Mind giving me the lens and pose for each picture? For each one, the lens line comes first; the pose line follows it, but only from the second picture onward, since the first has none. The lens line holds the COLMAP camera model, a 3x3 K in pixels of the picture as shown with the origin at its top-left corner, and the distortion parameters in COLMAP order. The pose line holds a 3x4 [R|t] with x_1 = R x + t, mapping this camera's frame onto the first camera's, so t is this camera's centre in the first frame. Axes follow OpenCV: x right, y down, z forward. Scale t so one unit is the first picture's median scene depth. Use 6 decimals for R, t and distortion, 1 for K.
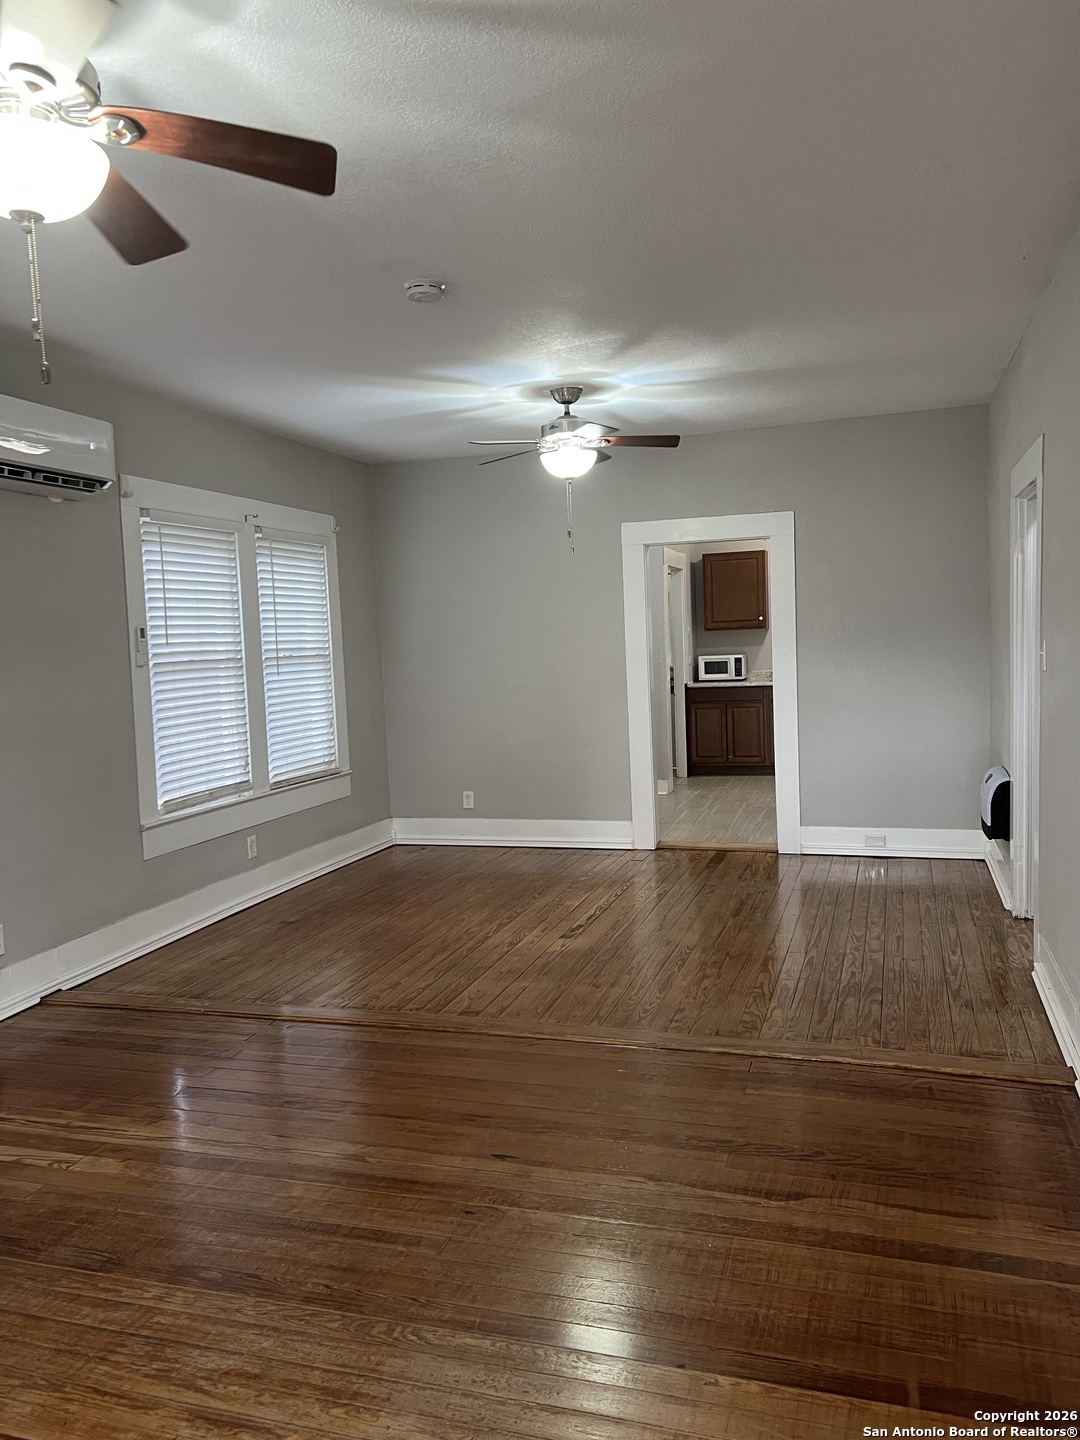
lens RADIAL K [[1093.2, 0, 542.8], [0, 1093.2, 721.7], [0, 0, 1]] dist [0.057325, -0.066516]
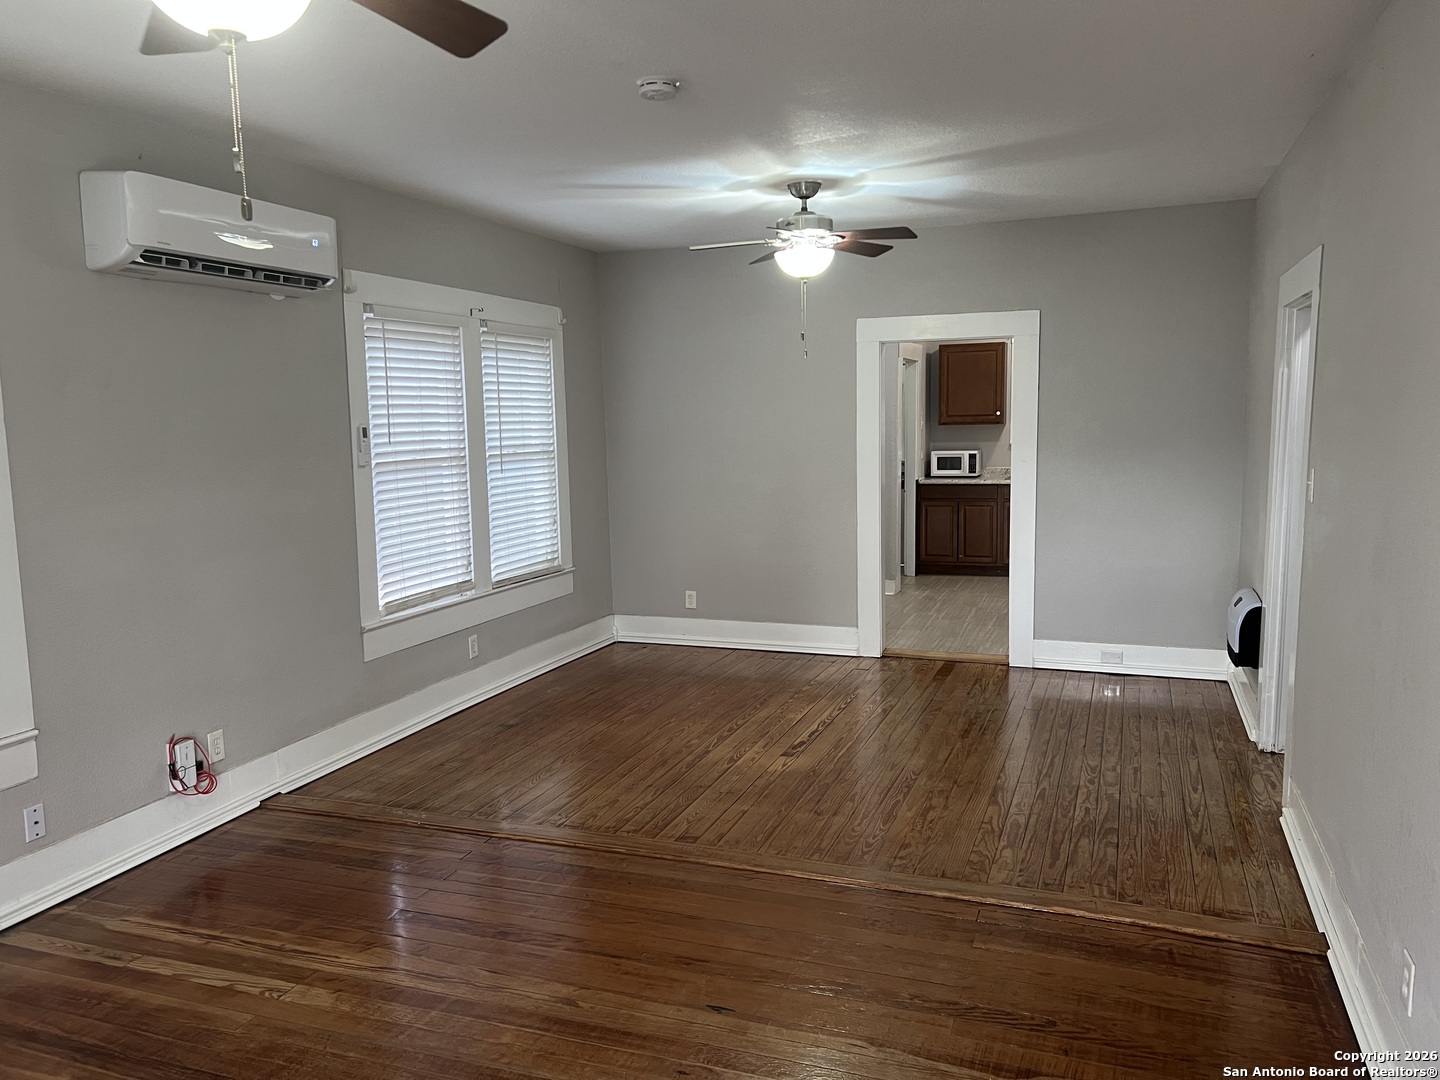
lens RADIAL K [[1093.2, 0, 710.0], [0, 1093.2, 551.2], [0, 0, 1]] dist [0.057325, -0.066516]
pose [[0.998323, 0.027101, -0.051163, -0.002896], [-0.024493, 0.998402, 0.050932, -0.031937], [0.052462, -0.049593, 0.997391, 0.031297]]
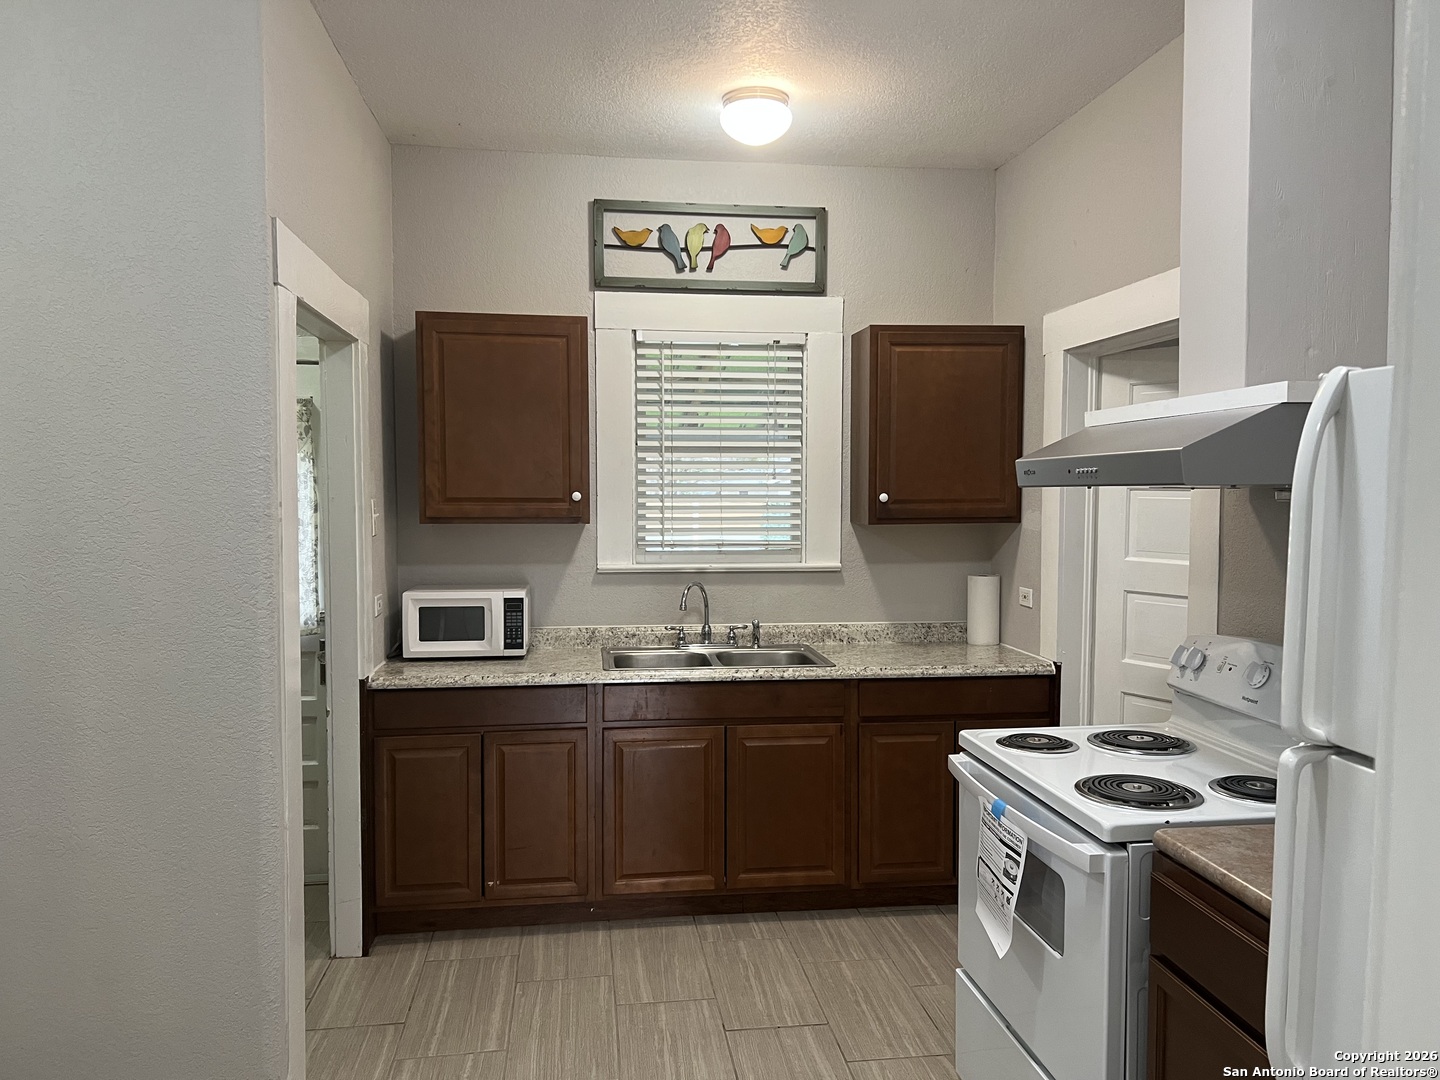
lens RADIAL K [[1093.2, 0, 742.4], [0, 1093.2, 550.2], [0, 0, 1]] dist [0.057325, -0.066516]
pose [[0.898908, 0.017506, 0.437787, 0.167774], [-0.006662, 0.999632, -0.026293, -0.129603], [-0.438086, 0.020718, 0.898694, 1.245650]]
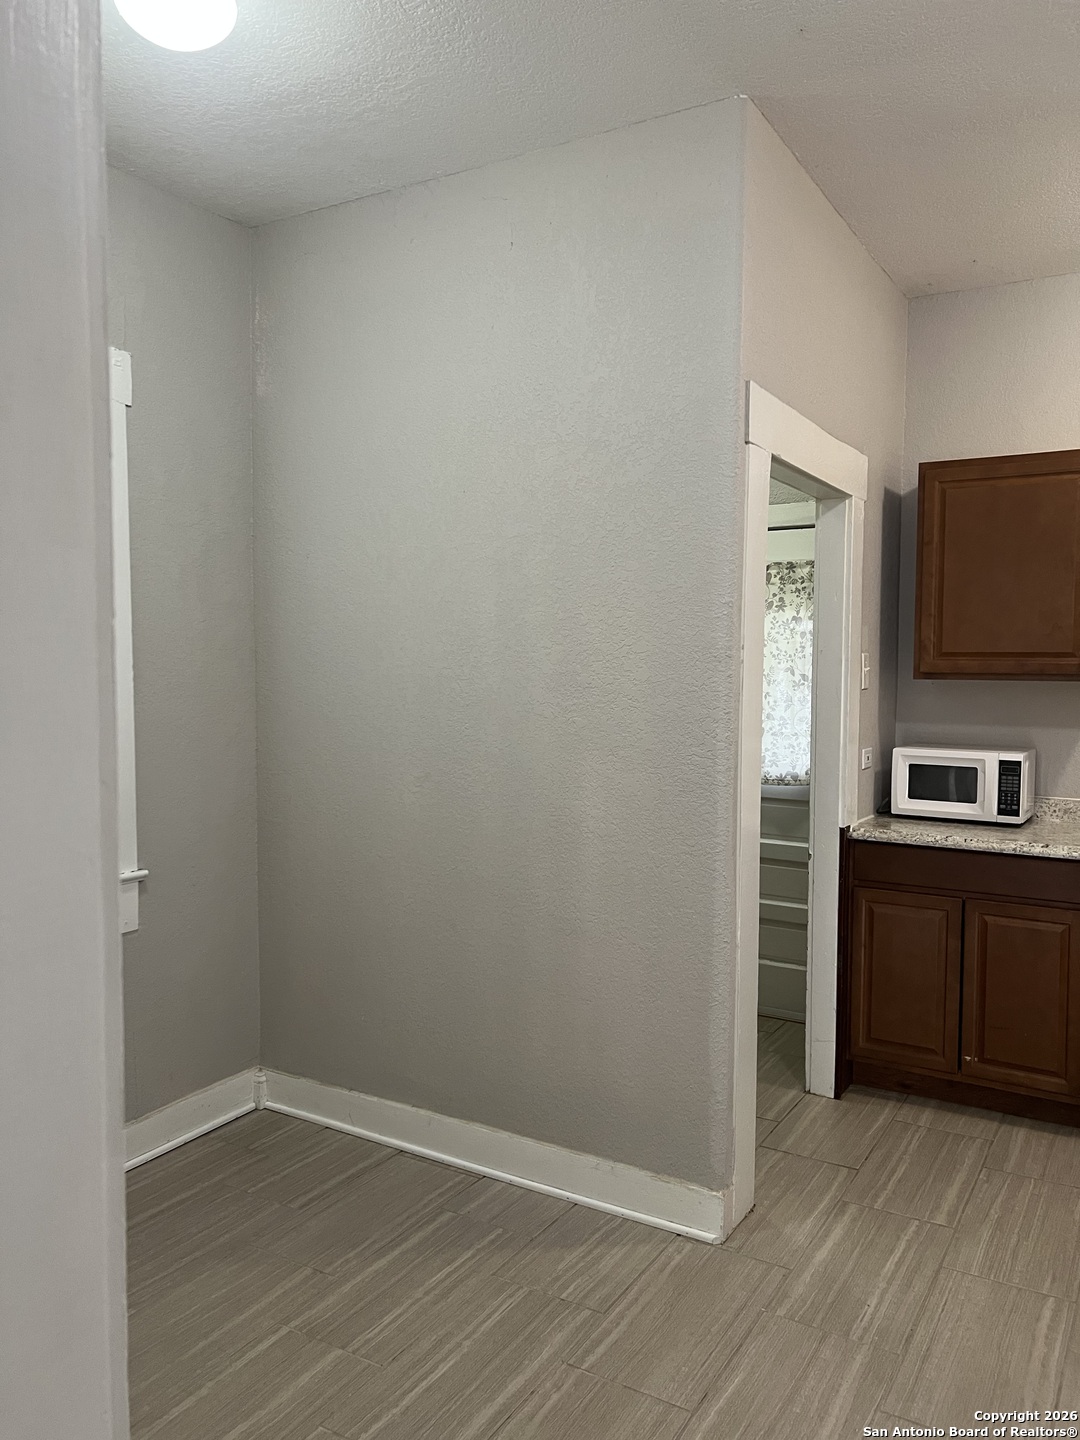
lens RADIAL K [[1093.2, 0, 547.9], [0, 1093.2, 723.3], [0, 0, 1]] dist [0.057325, -0.066516]
pose [[0.973353, 0.060199, -0.221267, 0.222355], [-0.063487, 0.997952, -0.007770, -0.115353], [0.220346, 0.021611, 0.975182, 1.241406]]
